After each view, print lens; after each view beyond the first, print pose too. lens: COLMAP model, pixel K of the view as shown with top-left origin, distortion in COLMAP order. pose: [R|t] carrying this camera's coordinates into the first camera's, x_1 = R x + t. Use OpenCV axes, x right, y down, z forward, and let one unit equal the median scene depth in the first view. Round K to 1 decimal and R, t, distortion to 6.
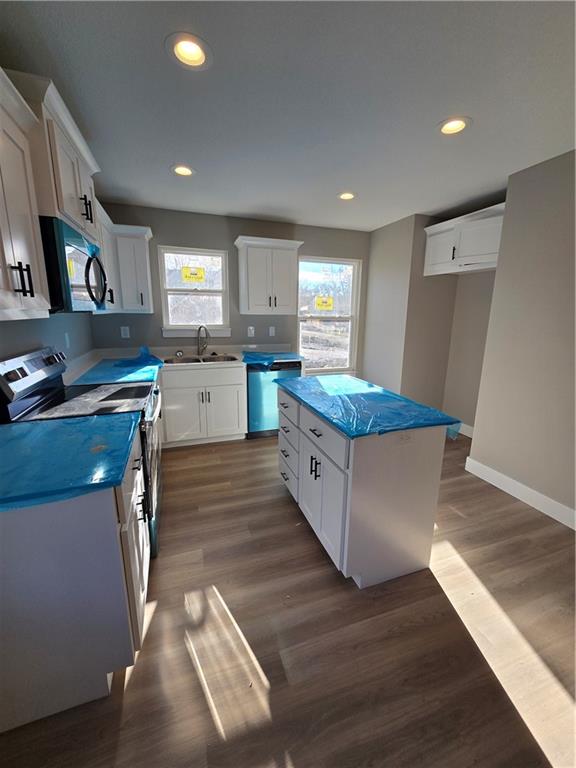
lens RADIAL K [[314.8, 0, 288.3], [0, 314.8, 379.4], [0, 0, 1]] dist [-0.003138, -0.000241]
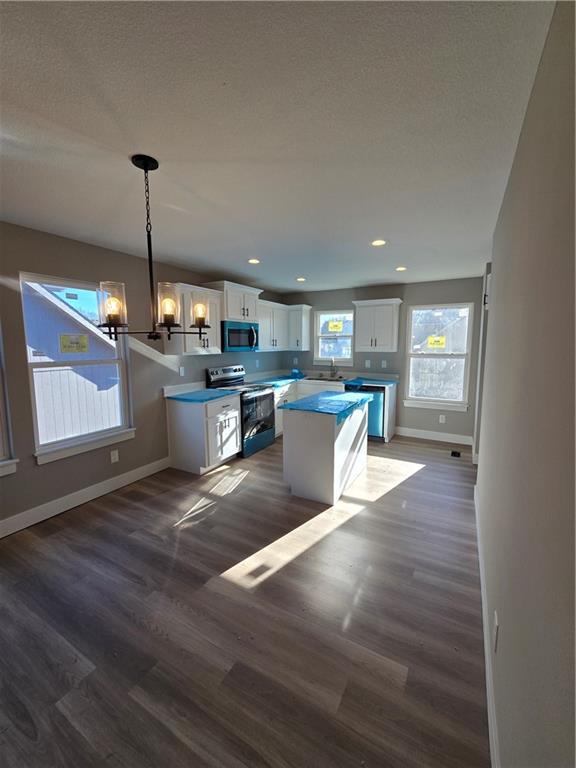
lens RADIAL K [[314.8, 0, 286.2], [0, 314.8, 382.1], [0, 0, 1]] dist [-0.003138, -0.000241]
pose [[0.660004, 0.081181, -0.746863, 0.732645], [-0.151650, 0.988076, -0.026613, 0.019919], [0.735797, 0.130827, 0.664445, -0.181942]]
